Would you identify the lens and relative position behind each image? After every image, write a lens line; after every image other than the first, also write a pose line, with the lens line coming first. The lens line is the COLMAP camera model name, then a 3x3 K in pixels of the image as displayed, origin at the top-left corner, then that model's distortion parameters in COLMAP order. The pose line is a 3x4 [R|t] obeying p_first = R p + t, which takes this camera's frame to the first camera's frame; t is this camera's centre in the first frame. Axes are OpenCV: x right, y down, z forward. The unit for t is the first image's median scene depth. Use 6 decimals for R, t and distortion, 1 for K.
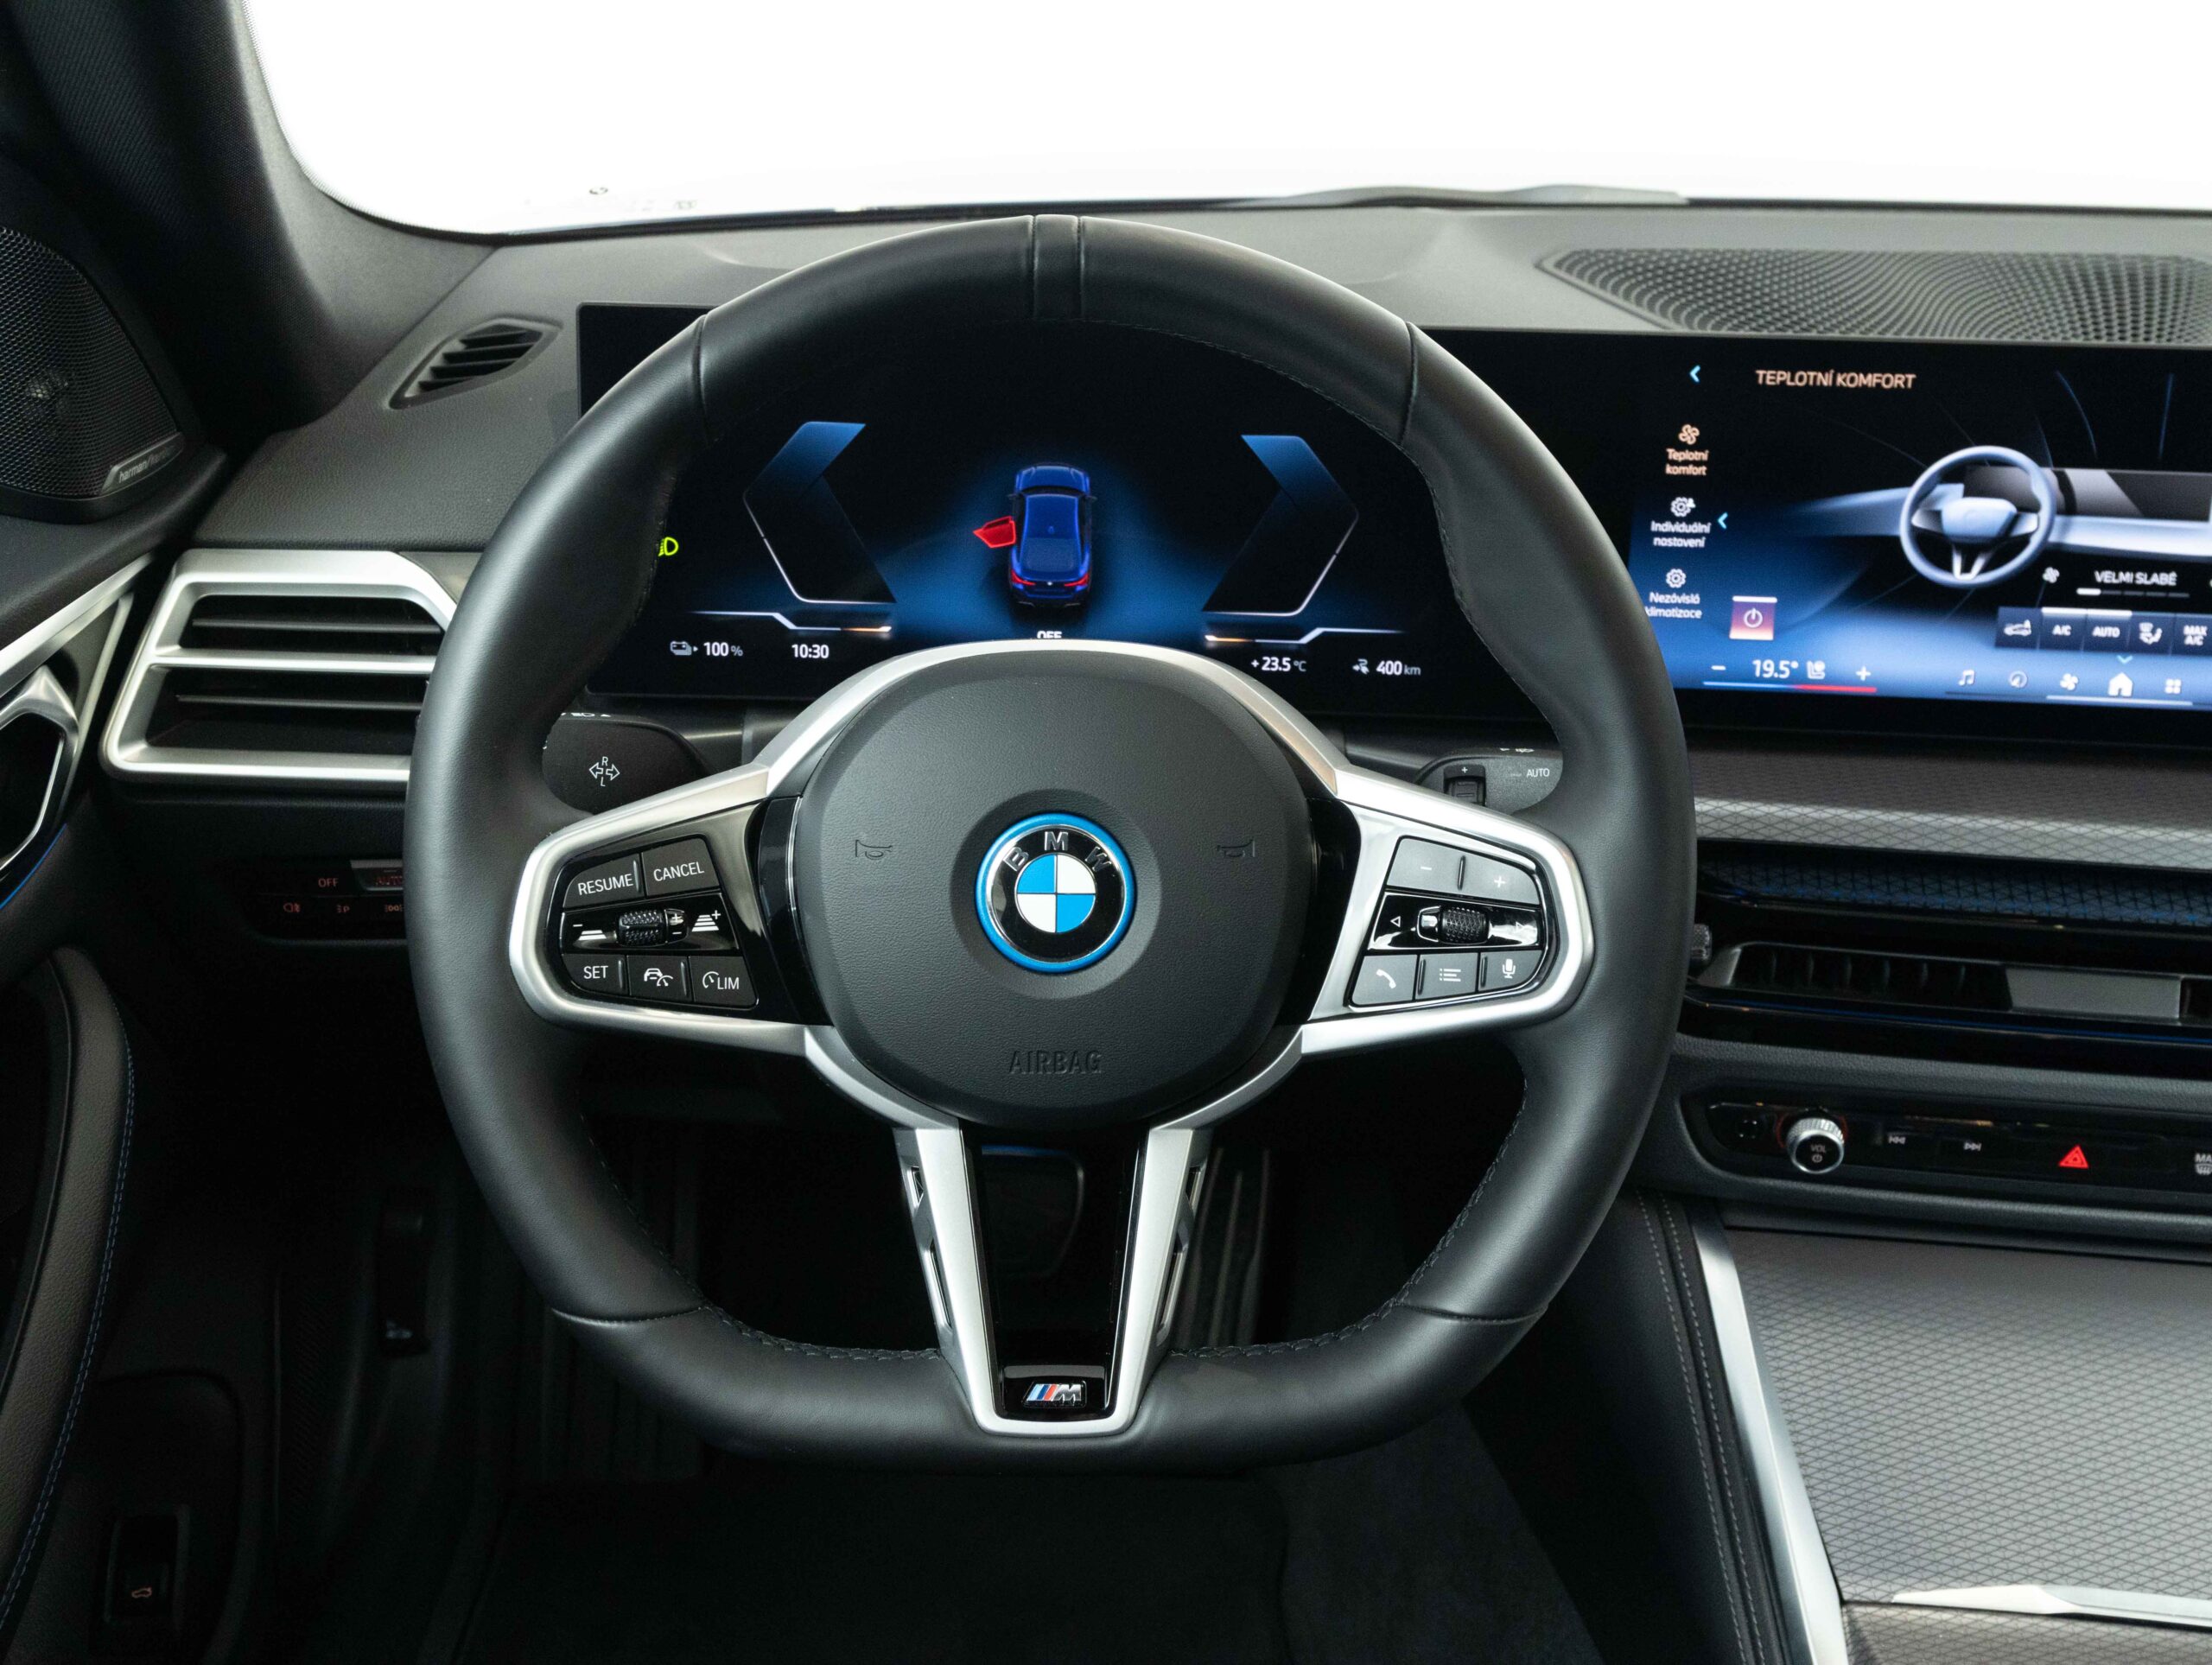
lens RADIAL K [[2310.0, 0, 1106.0], [0, 2310.0, 832.5], [0, 0, 1]] dist [0.030891, 0.023857]
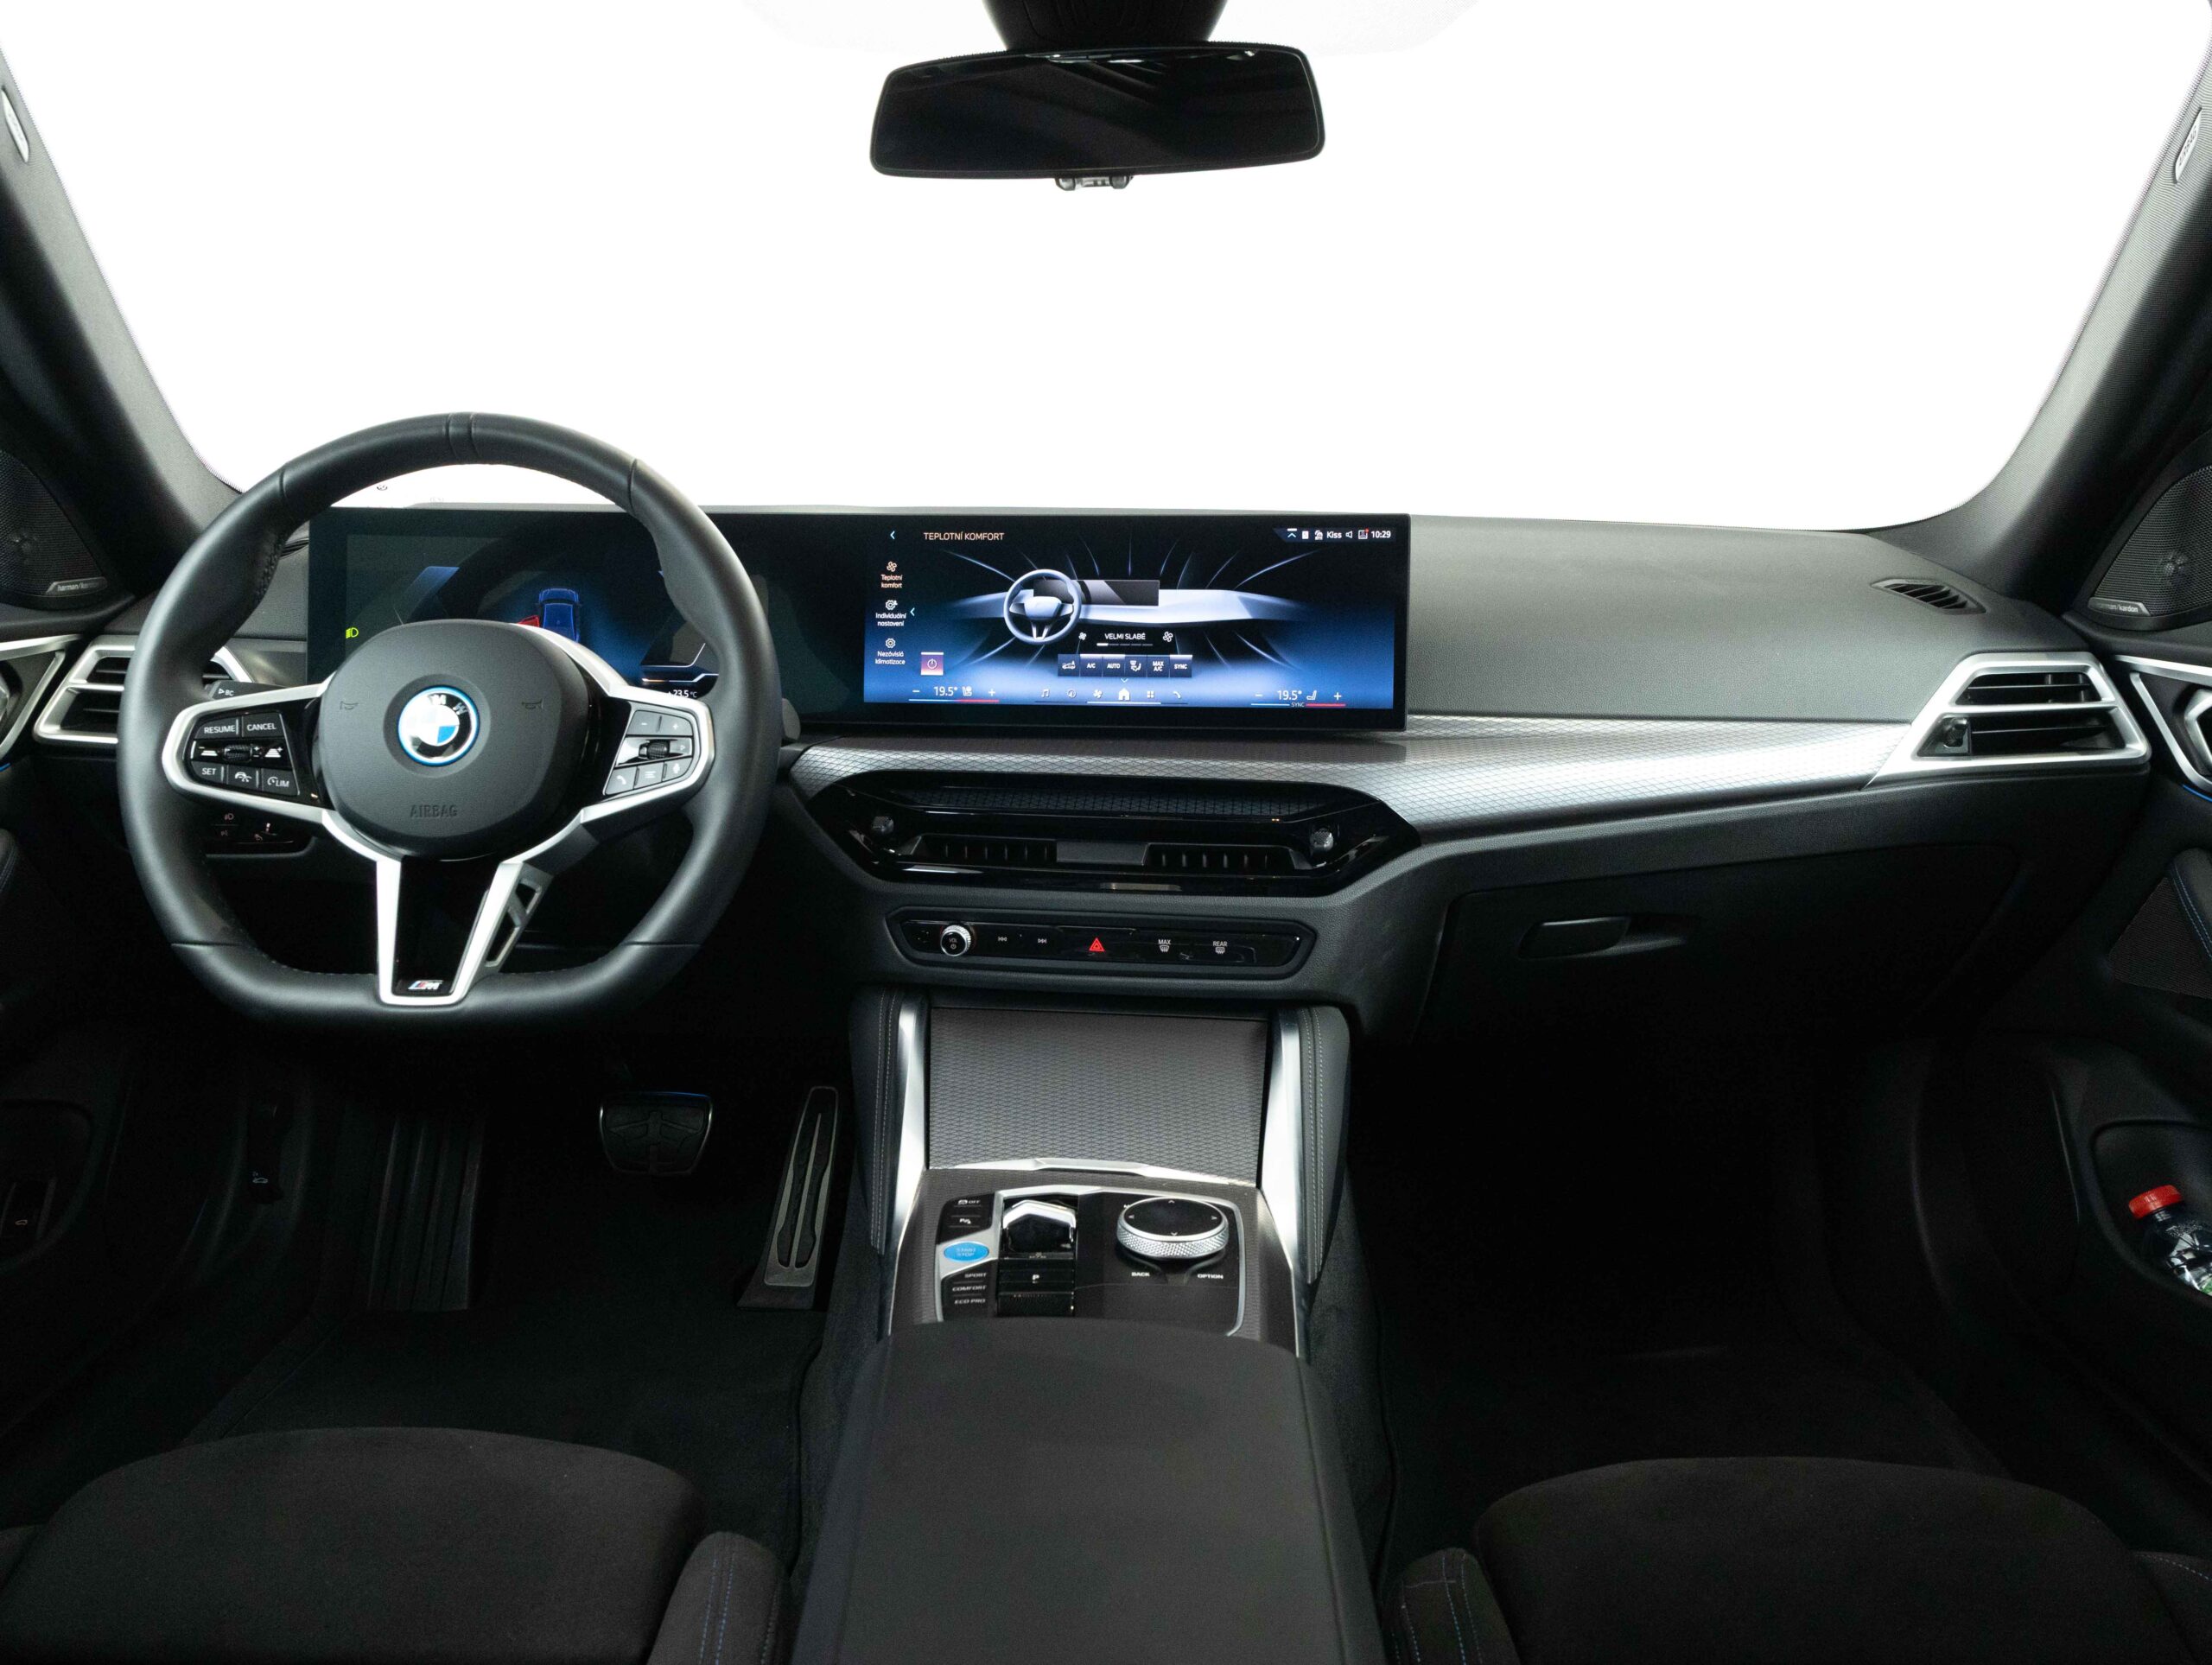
lens RADIAL K [[1717.9, 0, 1114.2], [0, 1717.9, 821.1], [0, 0, 1]] dist [-0.008073, -0.005927]
pose [[0.999877, -0.009202, -0.012740, 0.448507], [0.006249, 0.976604, -0.214957, 0.331910], [0.014419, 0.214851, 0.976540, -0.317335]]
